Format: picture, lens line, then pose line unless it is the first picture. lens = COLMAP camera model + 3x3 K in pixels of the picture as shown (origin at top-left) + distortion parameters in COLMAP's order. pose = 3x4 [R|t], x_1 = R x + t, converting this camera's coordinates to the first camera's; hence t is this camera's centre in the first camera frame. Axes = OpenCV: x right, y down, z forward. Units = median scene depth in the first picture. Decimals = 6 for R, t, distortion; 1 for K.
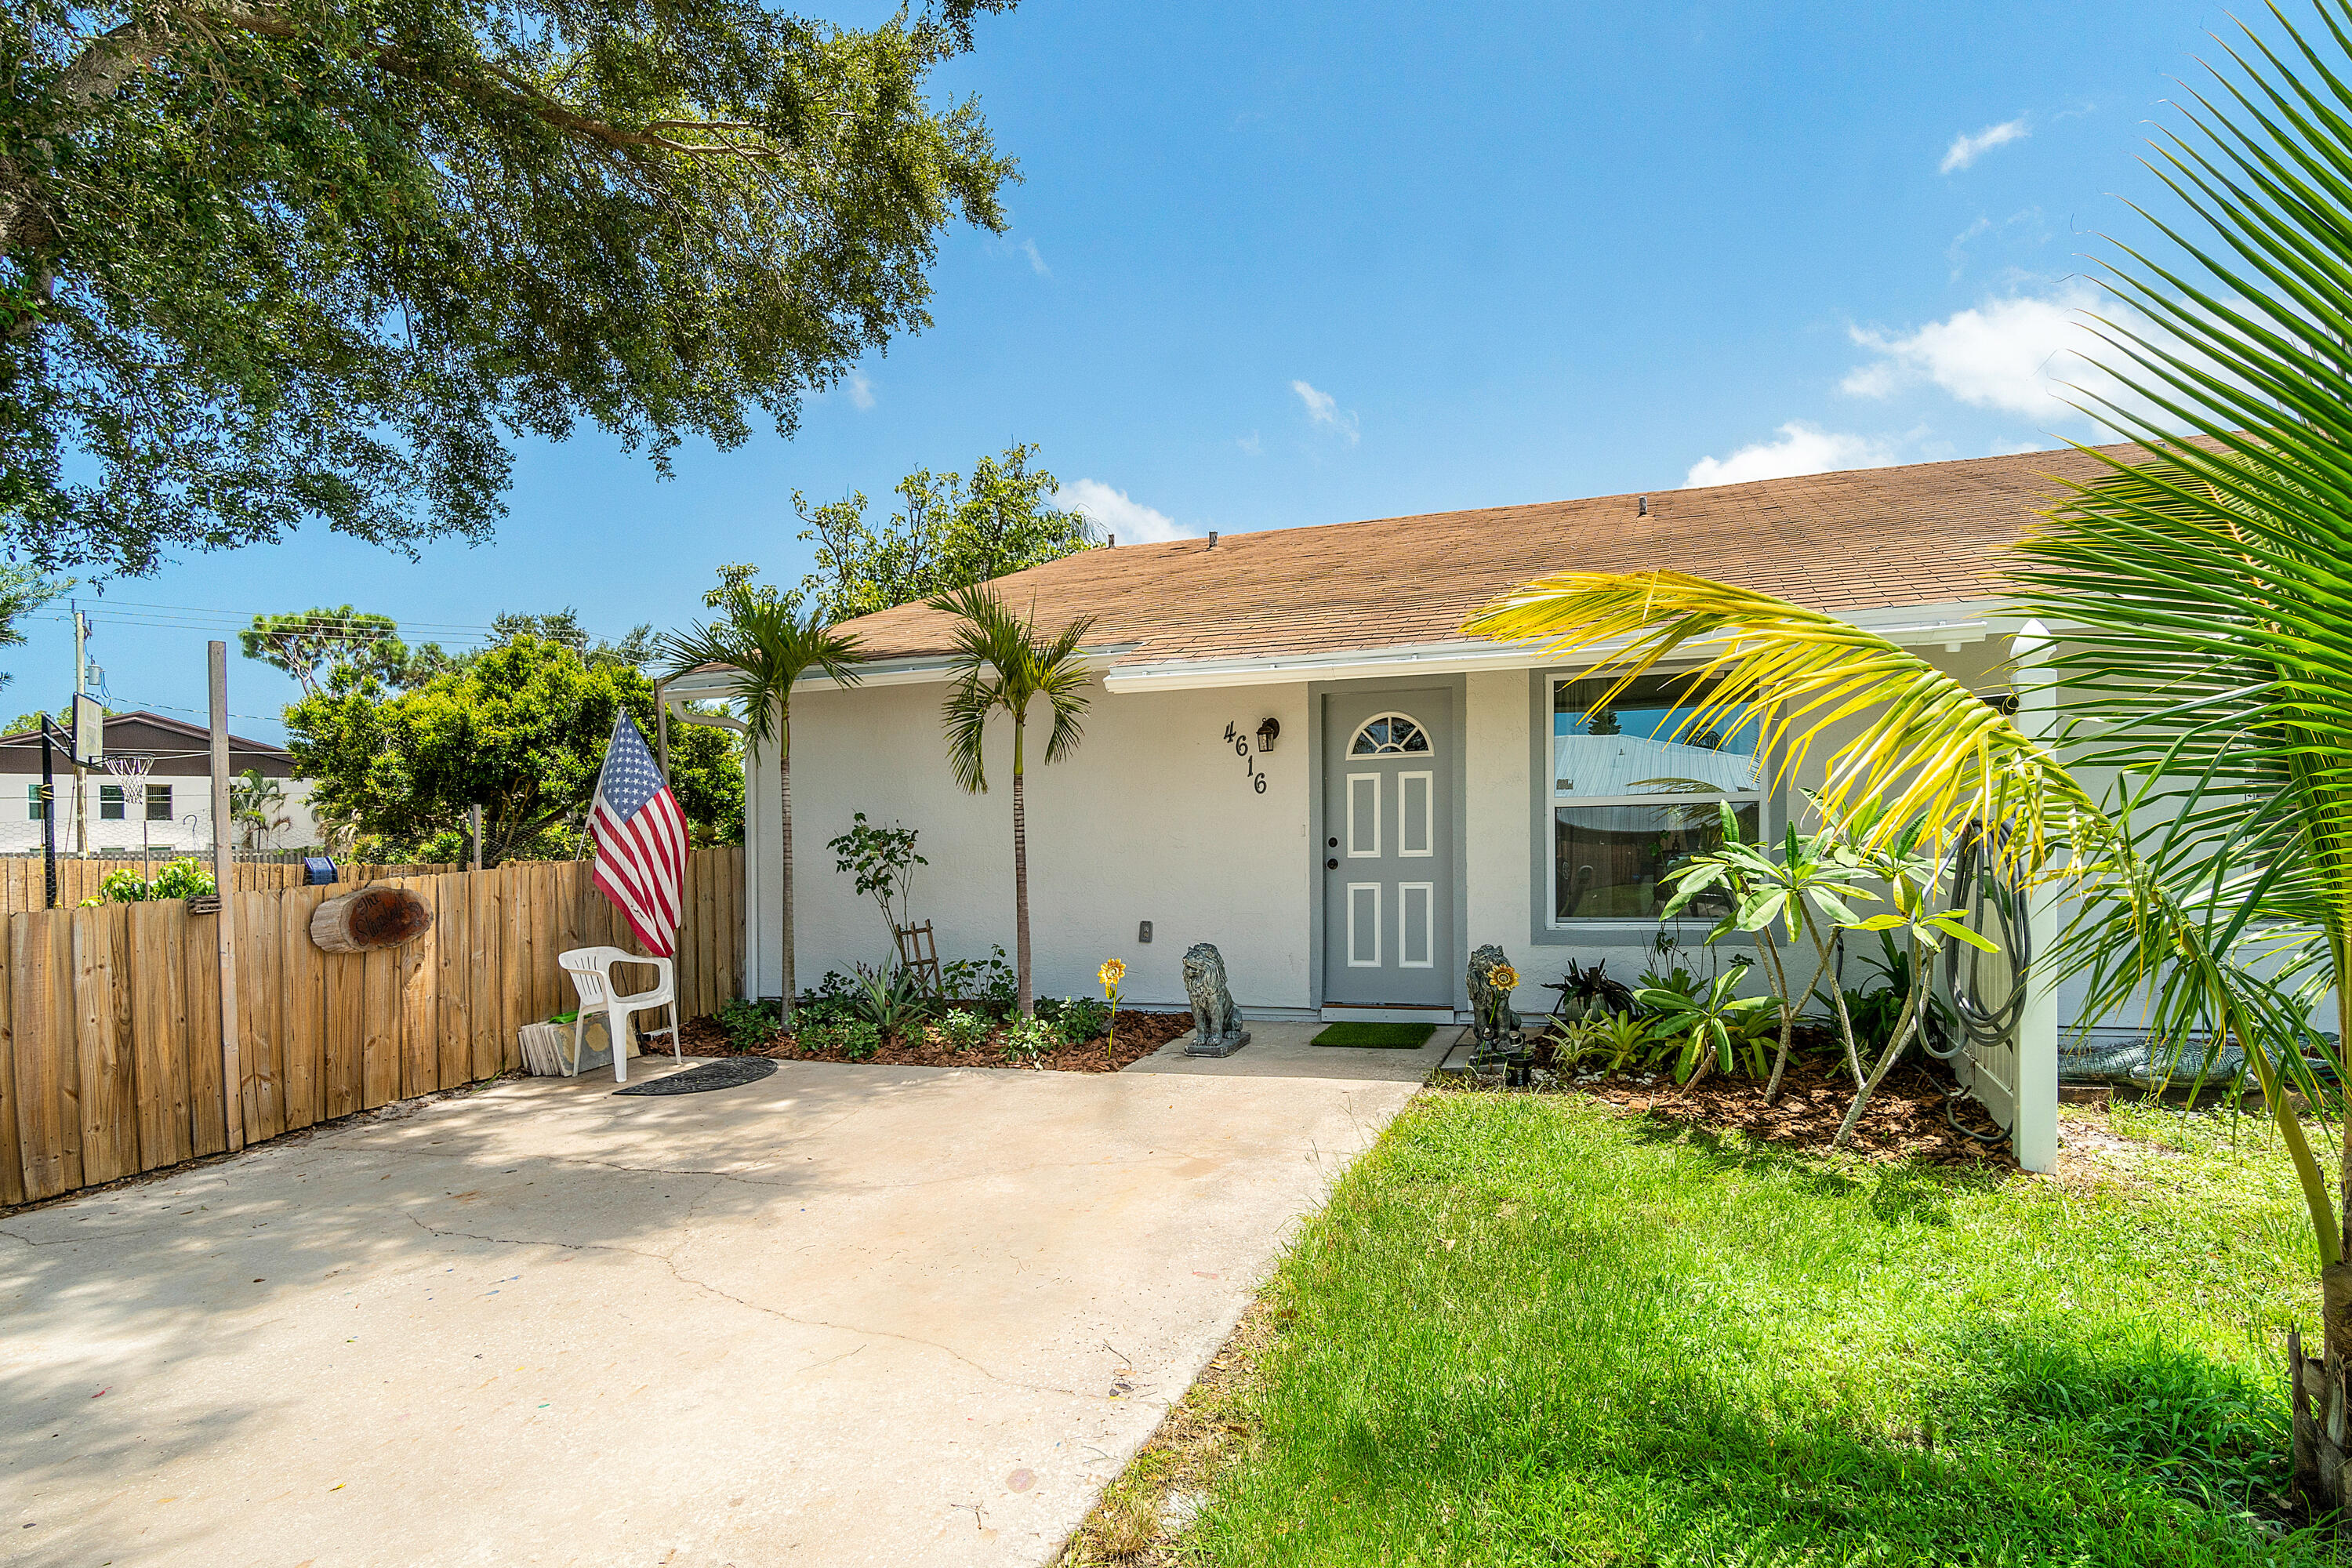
lens RADIAL K [[1269.3, 0, 1176.0], [0, 1269.3, 784.0], [0, 0, 1]] dist [0.004949, 0.000741]
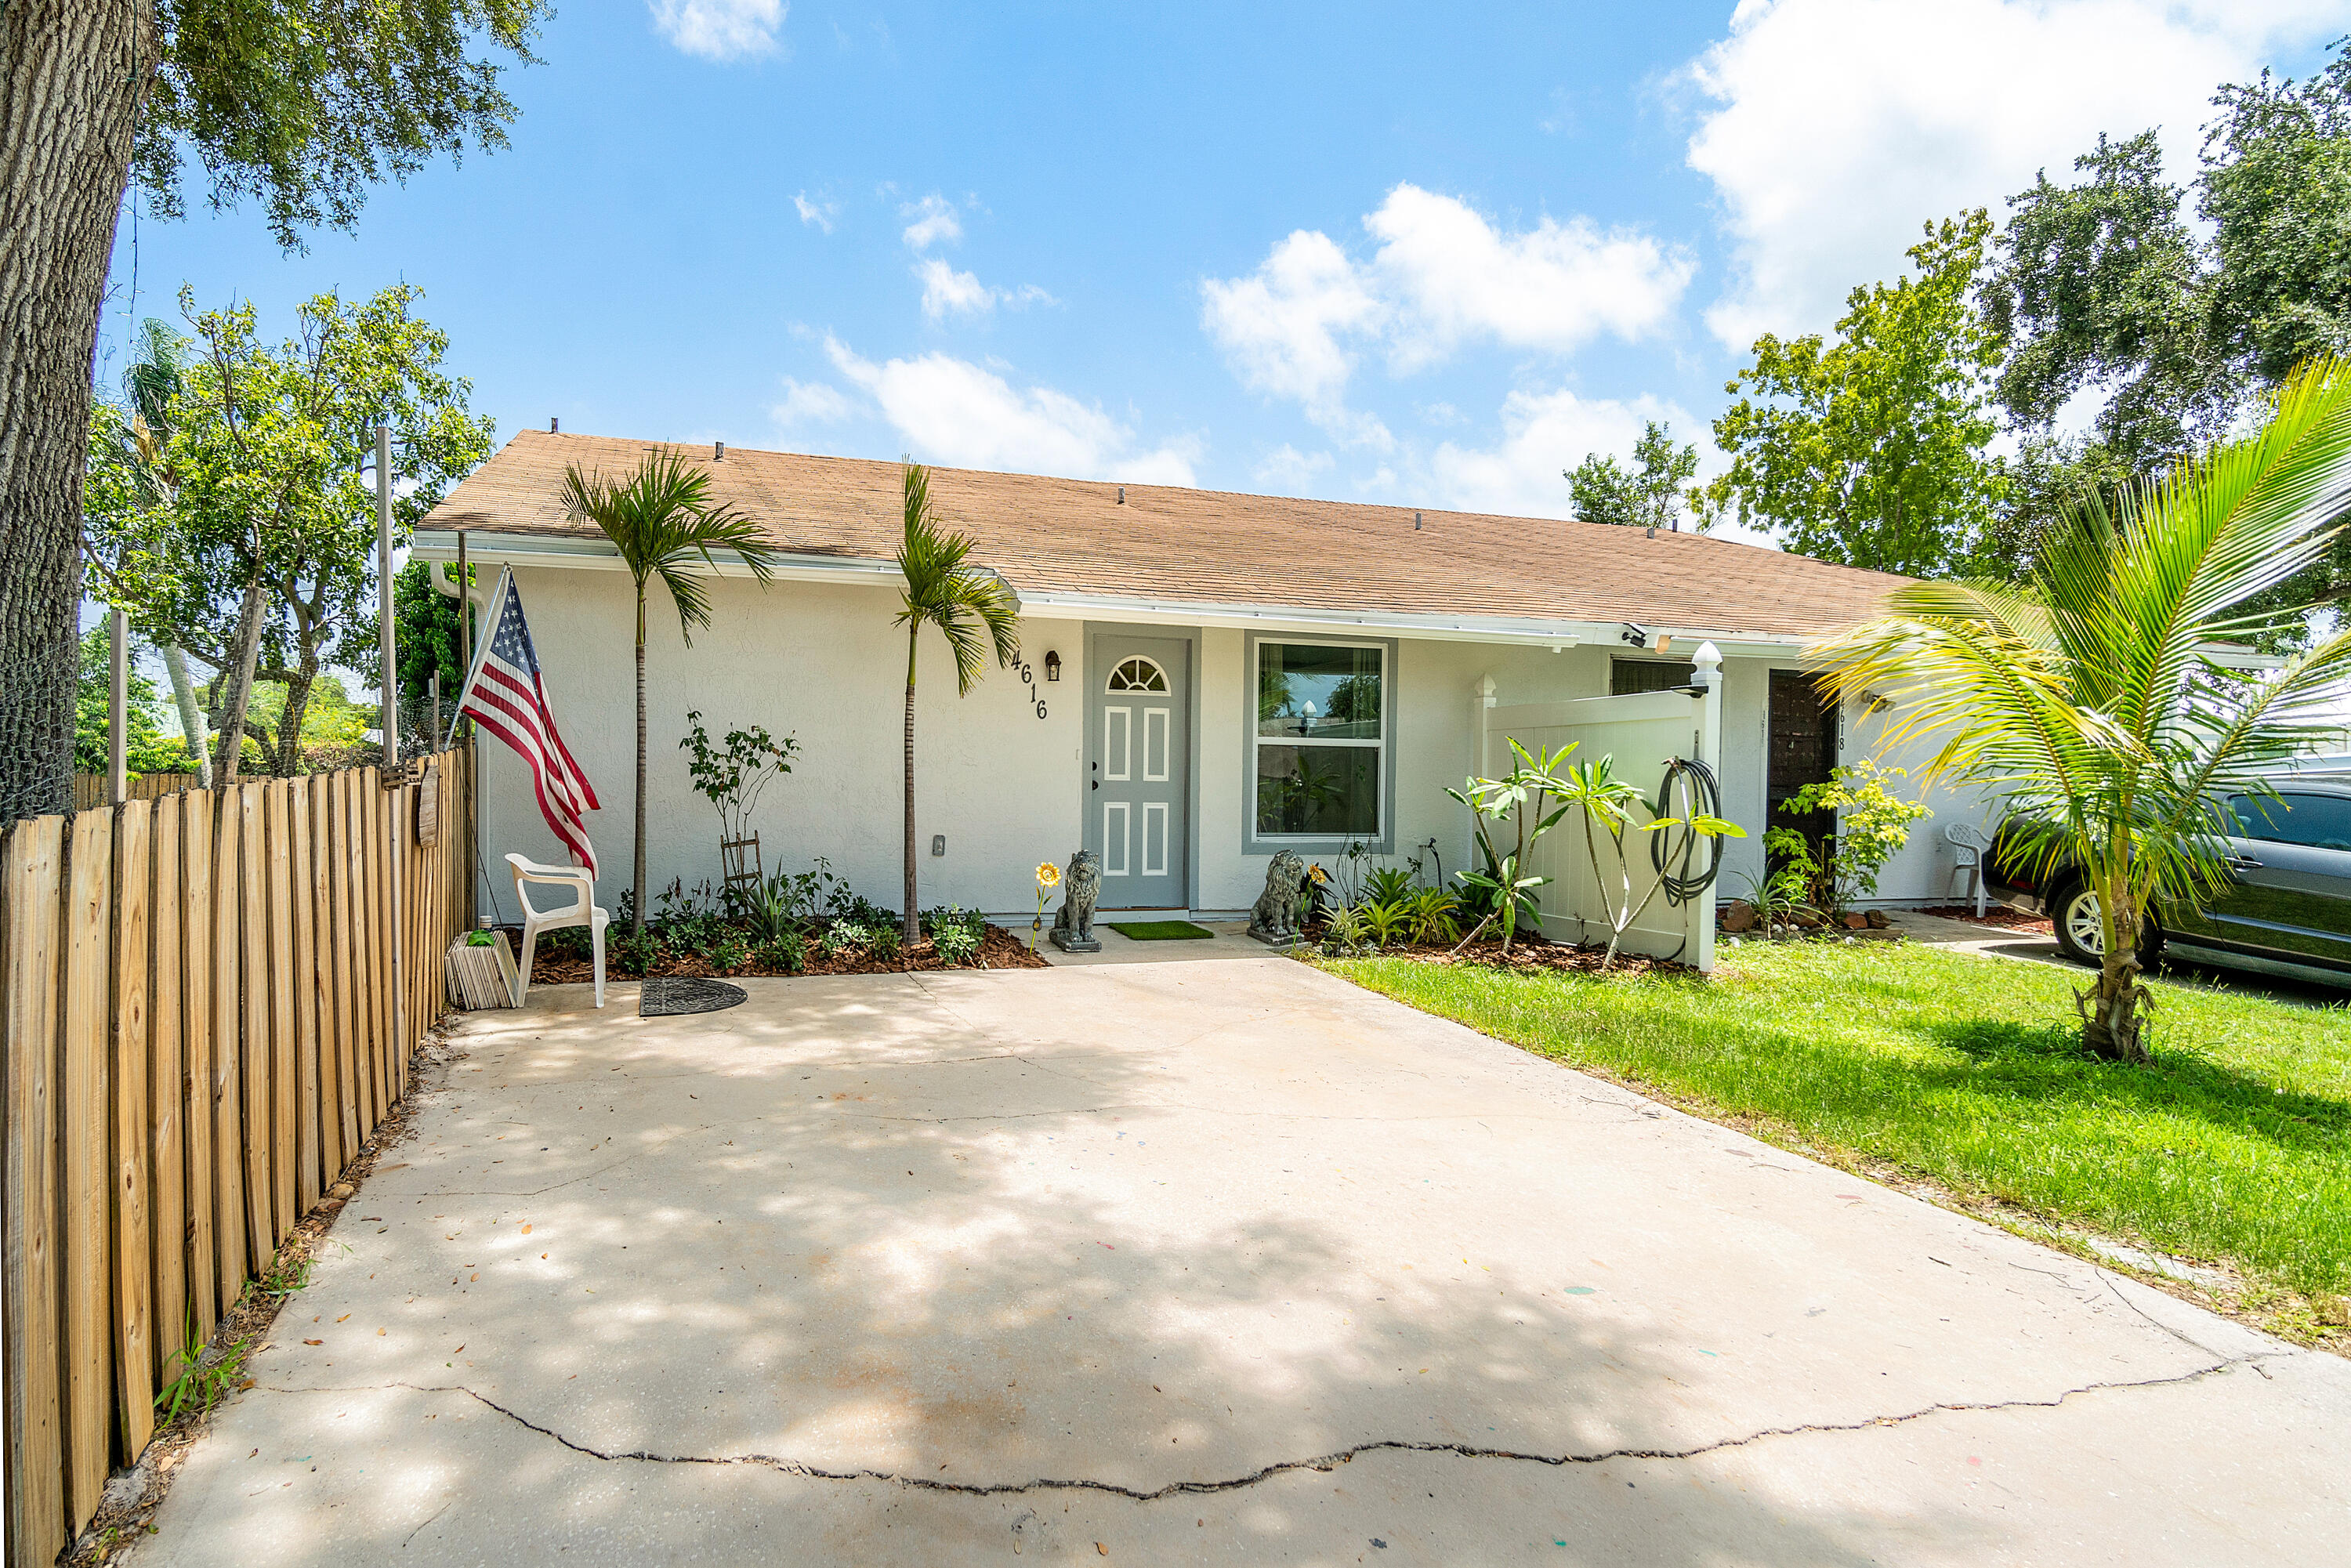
lens RADIAL K [[1268.7, 0, 1175.5], [0, 1268.7, 784.0], [0, 0, 1]] dist [0.004949, 0.000741]
pose [[0.791541, 0.030010, 0.610378, -0.511411], [-0.058562, 0.997922, 0.026879, 0.027477], [-0.608303, -0.057021, 0.791654, 0.063362]]
